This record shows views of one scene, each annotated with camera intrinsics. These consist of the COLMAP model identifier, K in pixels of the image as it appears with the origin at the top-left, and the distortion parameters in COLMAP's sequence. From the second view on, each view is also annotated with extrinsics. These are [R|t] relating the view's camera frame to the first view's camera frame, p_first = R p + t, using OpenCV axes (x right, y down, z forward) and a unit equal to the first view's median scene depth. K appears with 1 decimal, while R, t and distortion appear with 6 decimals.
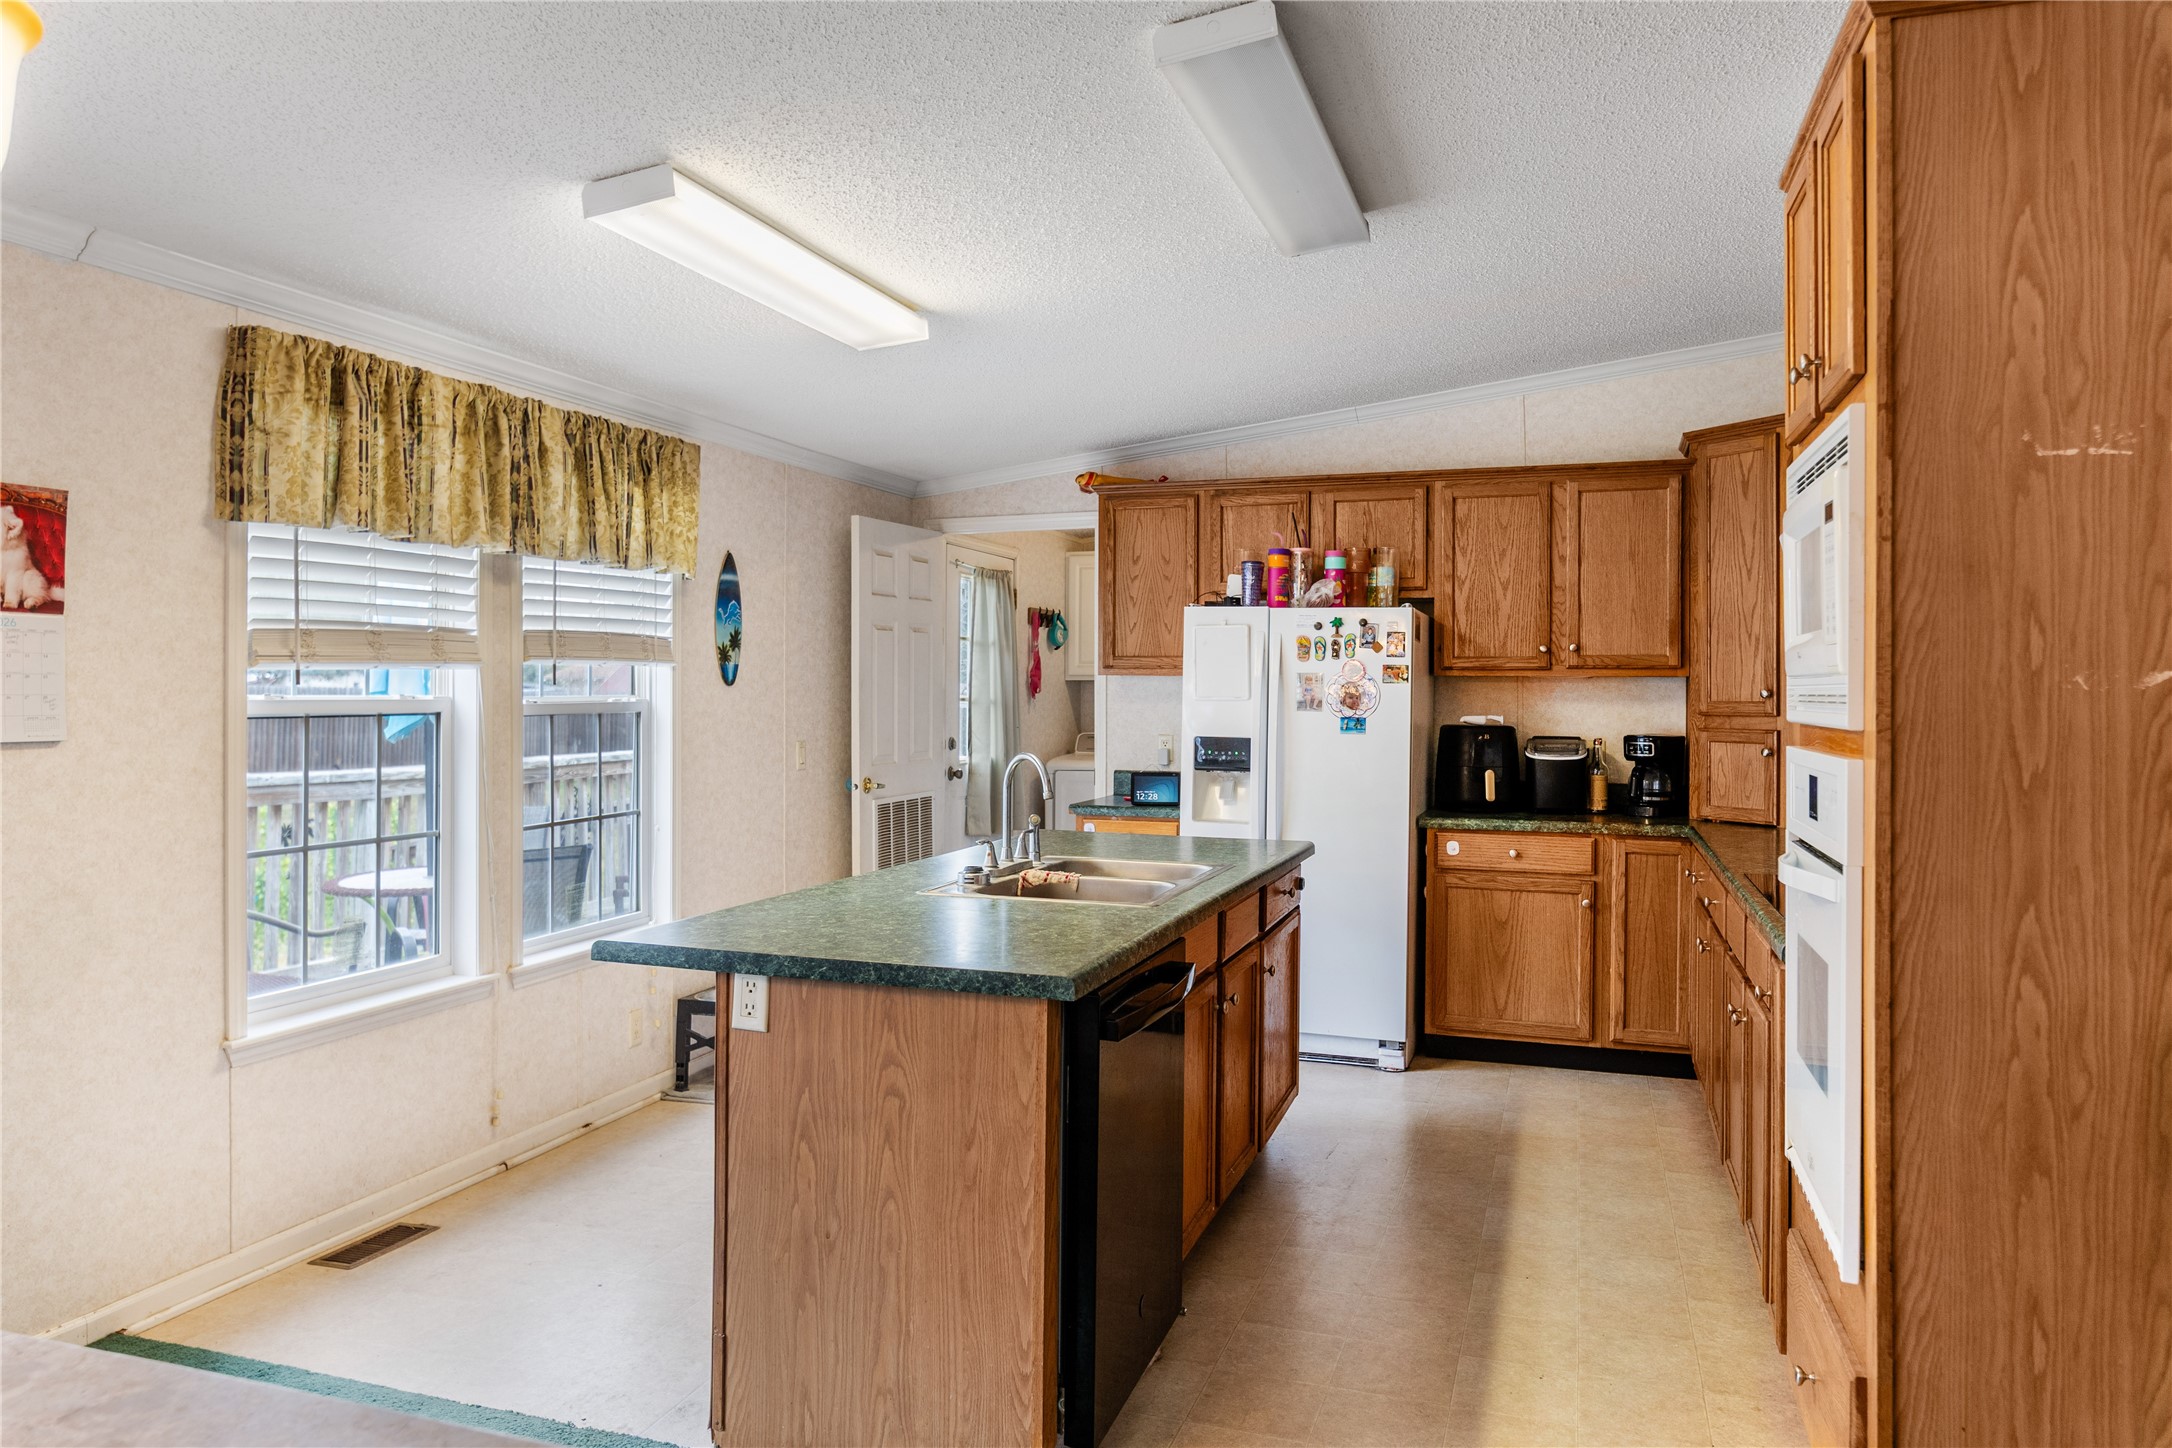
lens RADIAL K [[1459.7, 0, 1074.3], [0, 1459.7, 685.2], [0, 0, 1]] dist [0.008496, -0.003086]
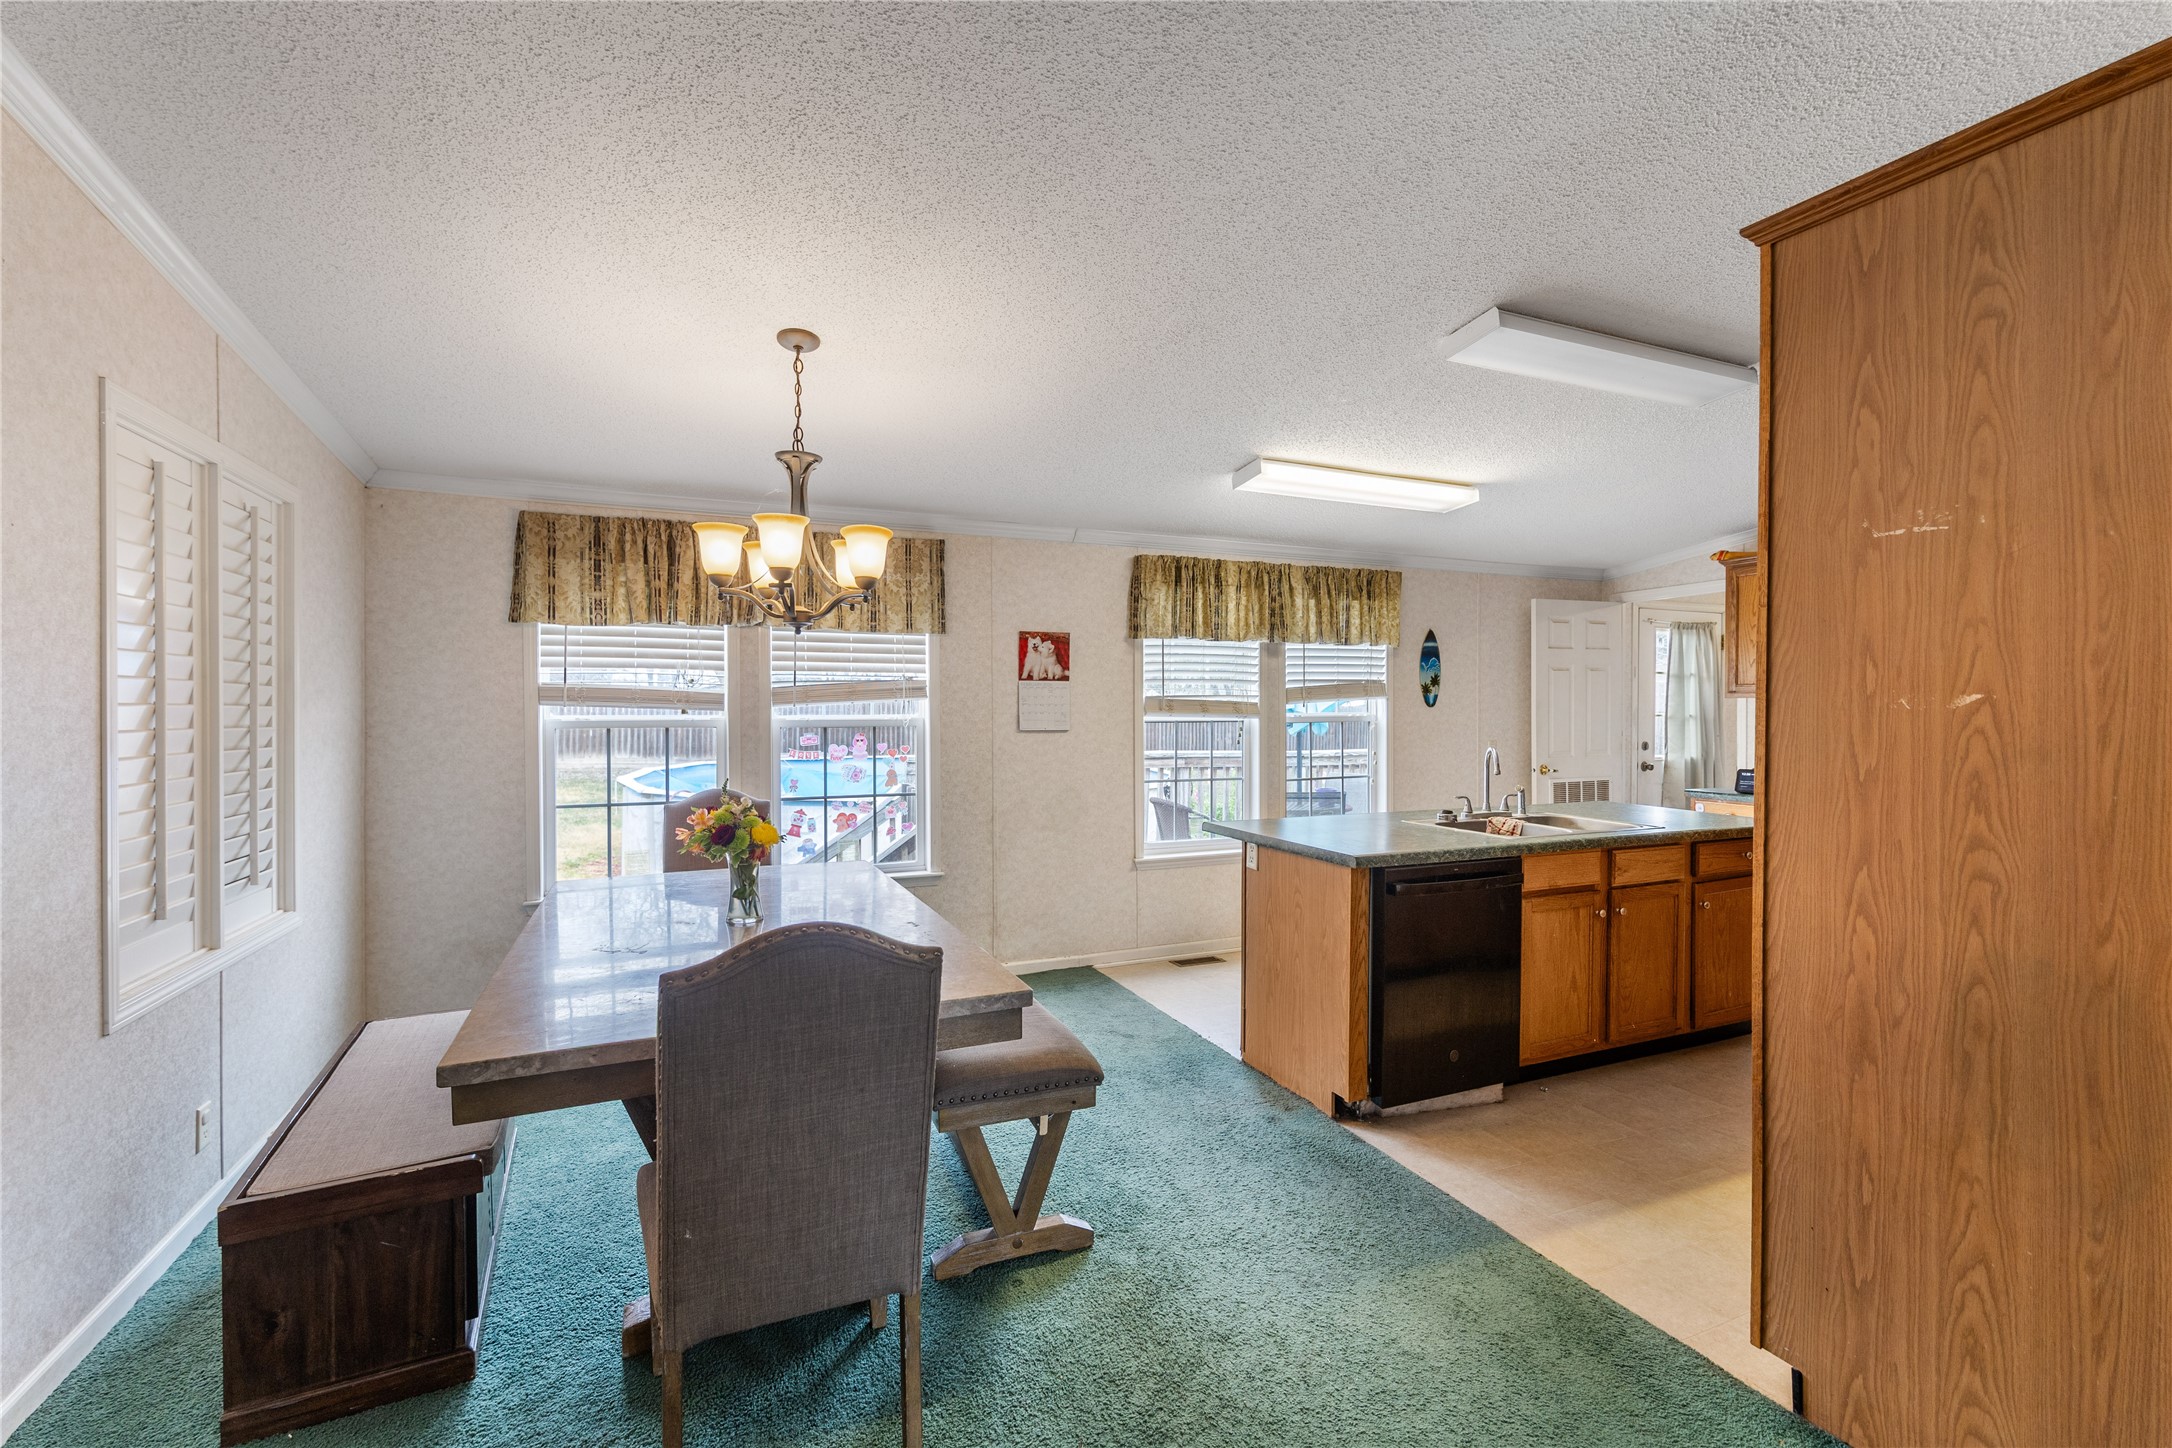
lens RADIAL K [[938.2, 0, 1088.4], [0, 938.2, 721.7], [0, 0, 1]] dist [0.004898, 0.001549]
pose [[0.676275, 0.007470, -0.736611, 0.550267], [0.004810, 0.999882, 0.014556, -0.001048], [0.736634, -0.013387, 0.676159, -0.090122]]
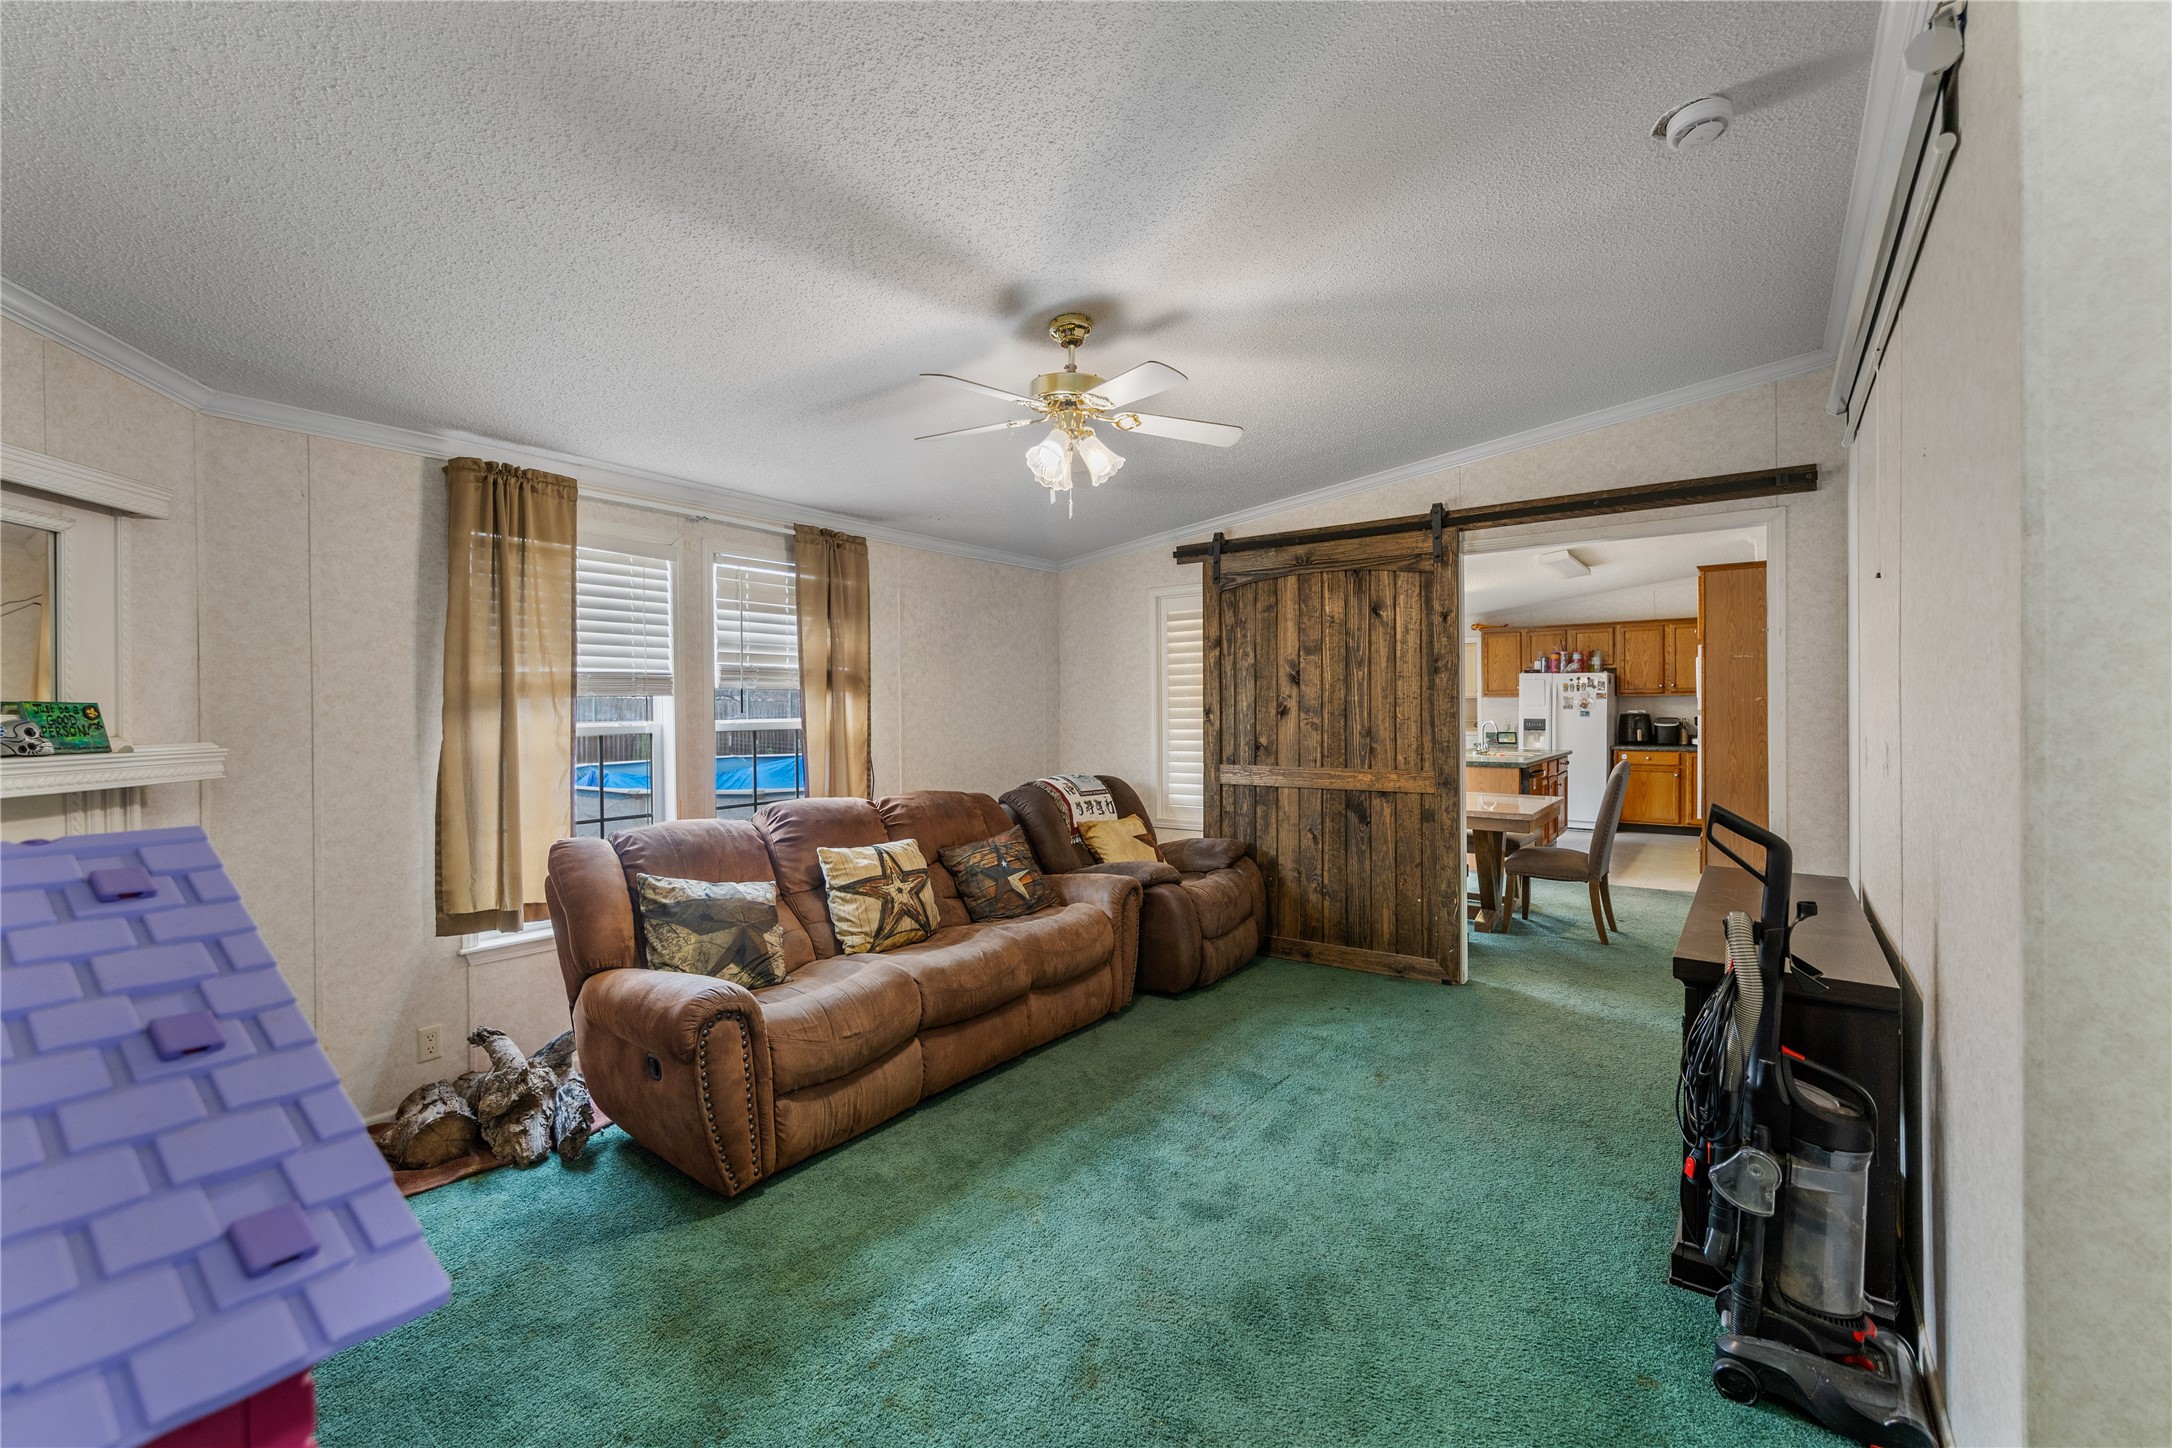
lens RADIAL K [[938.2, 0, 1091.8], [0, 938.2, 714.0], [0, 0, 1]] dist [0.004898, 0.001549]
pose [[0.959025, -0.013634, -0.282995, -0.404952], [0.017279, 0.999797, 0.010390, -0.016092], [0.282796, -0.014854, 0.959065, -1.958861]]
